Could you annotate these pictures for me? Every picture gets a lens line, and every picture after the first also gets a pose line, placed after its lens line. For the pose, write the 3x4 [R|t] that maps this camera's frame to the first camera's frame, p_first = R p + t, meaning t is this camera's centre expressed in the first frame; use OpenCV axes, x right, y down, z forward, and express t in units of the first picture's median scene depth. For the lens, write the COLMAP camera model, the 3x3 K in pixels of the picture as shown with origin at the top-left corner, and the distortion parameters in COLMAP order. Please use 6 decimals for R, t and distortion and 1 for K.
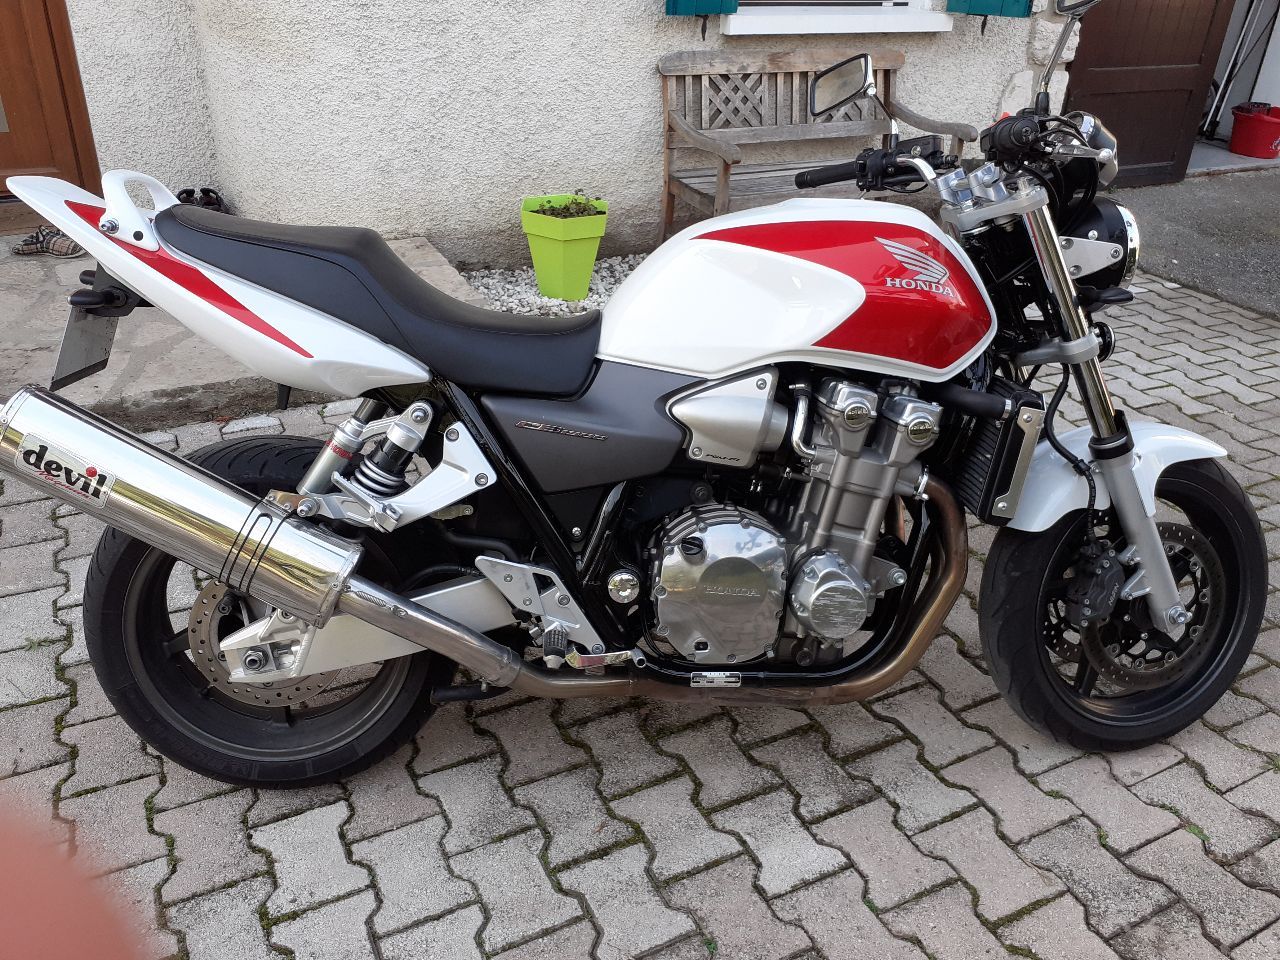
lens RADIAL K [[1010.7, 0, 640.0], [0, 1010.7, 480.0], [0, 0, 1]] dist [0.035339, -0.096396]
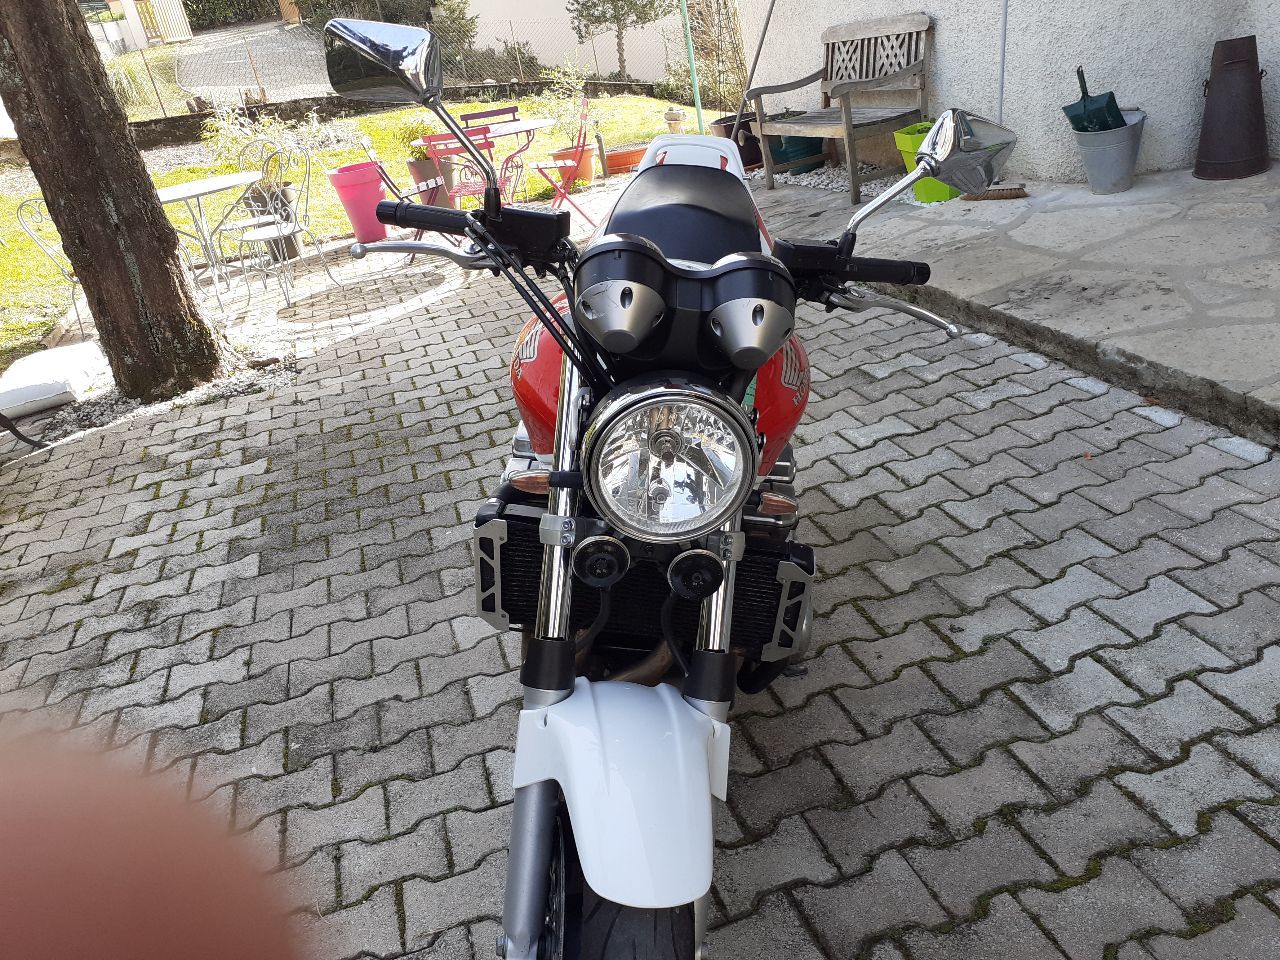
lens RADIAL K [[1002.0, 0, 640.0], [0, 1002.0, 480.0], [0, 0, 1]] dist [-0.004904, -0.048474]
pose [[-0.176223, 0.426968, -0.886930, 1.079215], [-0.309178, 0.831422, 0.461677, -0.541980], [0.934534, 0.355577, -0.014506, 1.067027]]
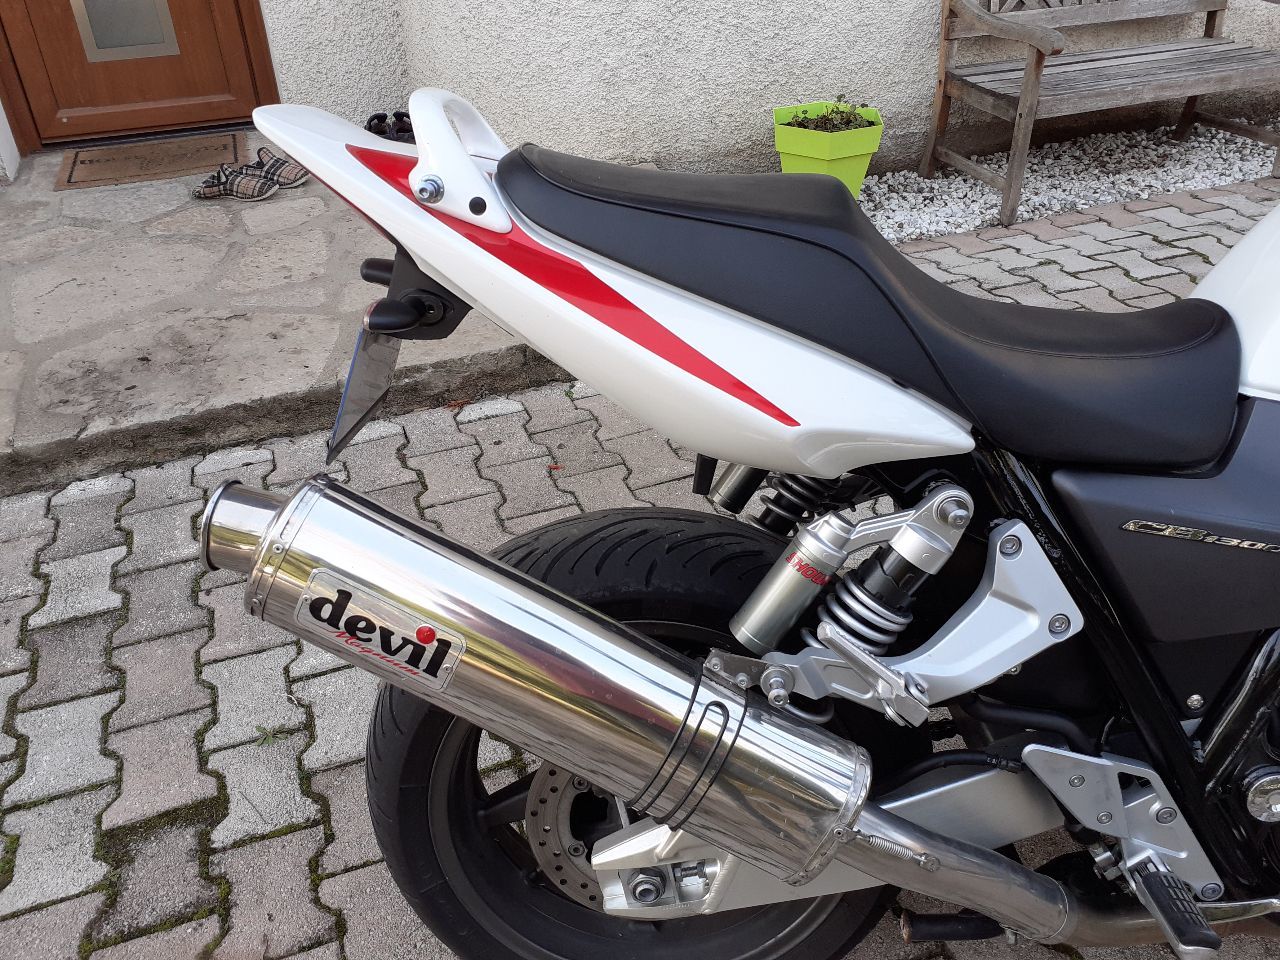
lens RADIAL K [[1021.0, 0, 640.0], [0, 1021.0, 480.0], [0, 0, 1]] dist [-0.009914, -0.010364]
pose [[0.991650, 0.006750, -0.128778, -0.293881], [0.003619, 0.996779, 0.080111, -0.118377], [0.128904, -0.079908, 0.988432, 0.383770]]
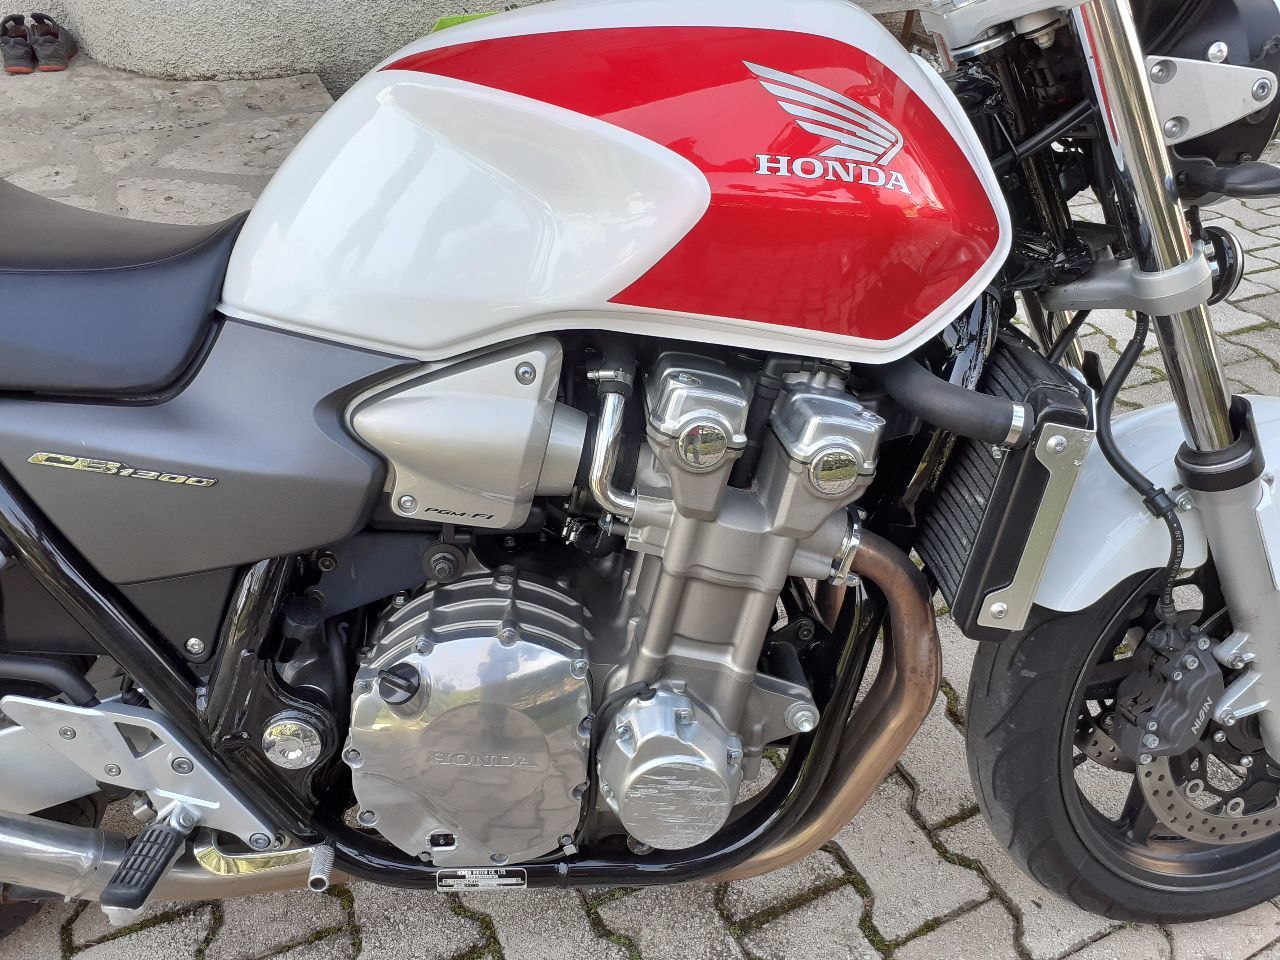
lens RADIAL K [[1019.3, 0, 640.0], [0, 1019.3, 480.0], [0, 0, 1]] dist [0.003040, -0.007392]
pose [[0.998978, 0.001944, -0.045152, 0.191145], [0.004733, 0.989082, 0.147293, -0.111114], [0.044945, -0.147357, 0.988062, 0.471546]]
